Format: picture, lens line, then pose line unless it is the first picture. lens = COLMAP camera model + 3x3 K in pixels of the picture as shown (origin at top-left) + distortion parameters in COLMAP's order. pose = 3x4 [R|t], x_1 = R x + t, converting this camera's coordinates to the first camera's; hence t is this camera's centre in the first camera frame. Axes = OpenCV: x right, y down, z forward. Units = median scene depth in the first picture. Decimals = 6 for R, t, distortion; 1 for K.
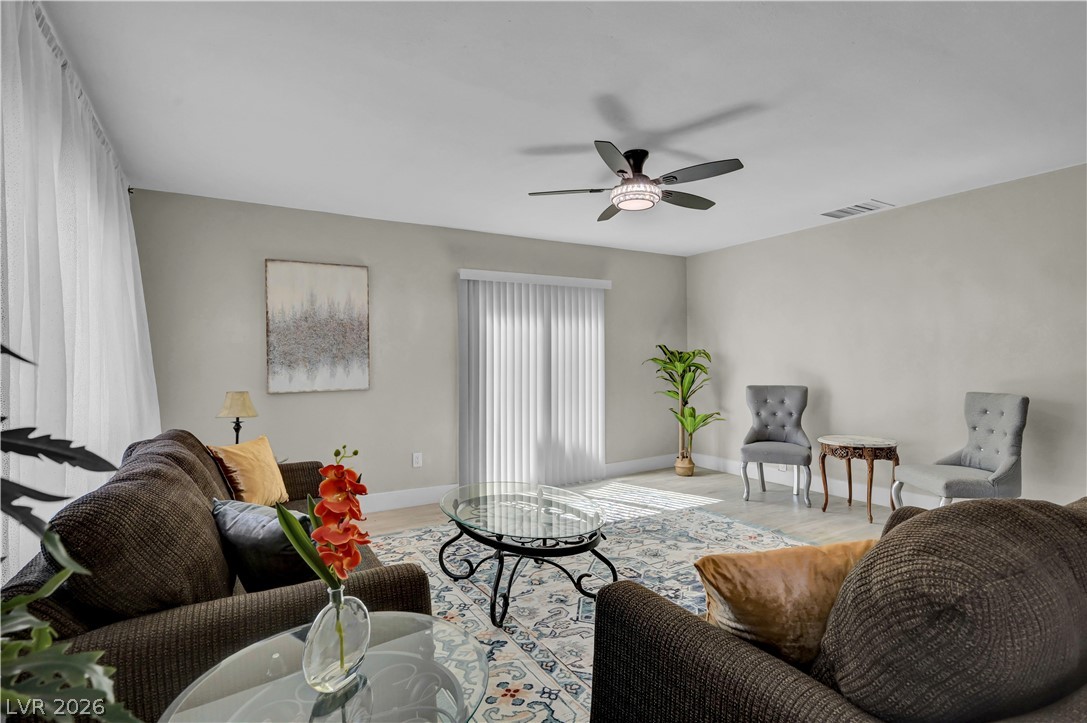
lens RADIAL K [[542.3, 0, 546.8], [0, 542.3, 353.9], [0, 0, 1]] dist [-0.002261, -0.000224]
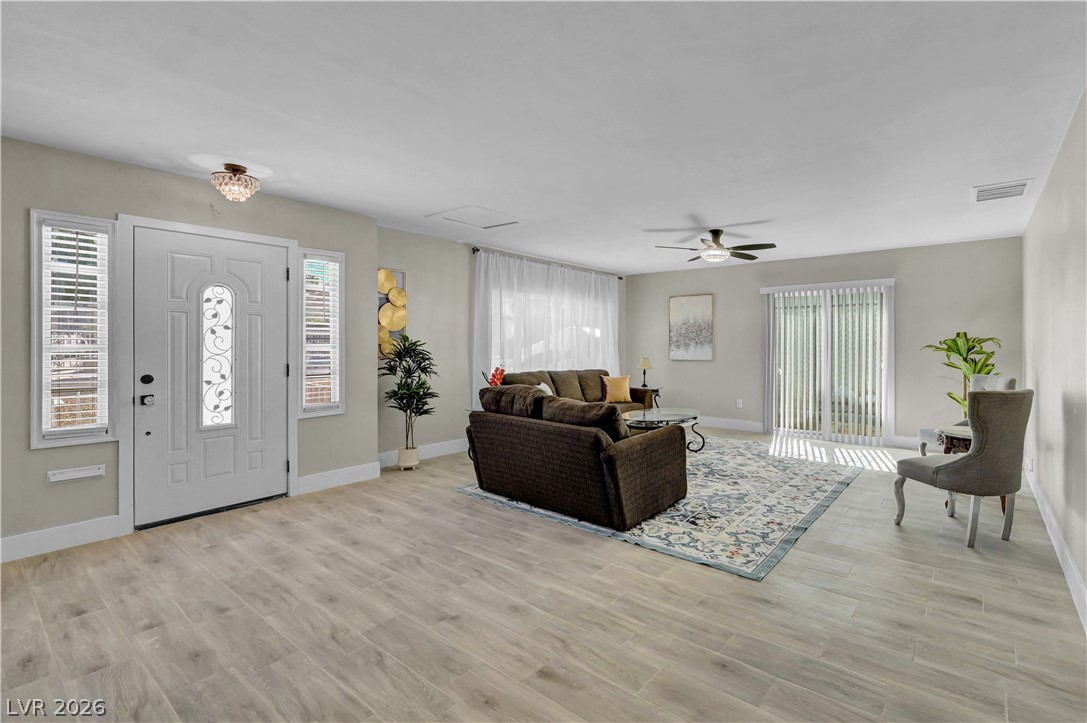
lens RADIAL K [[492.7, 0, 624.6], [0, 492.7, 345.2], [0, 0, 1]] dist [-0.002652, -0.000528]
pose [[0.395438, 0.012254, -0.918411, 1.099267], [0.008028, 0.999827, 0.016797, -0.017234], [0.918457, -0.014016, 0.395271, 0.064456]]
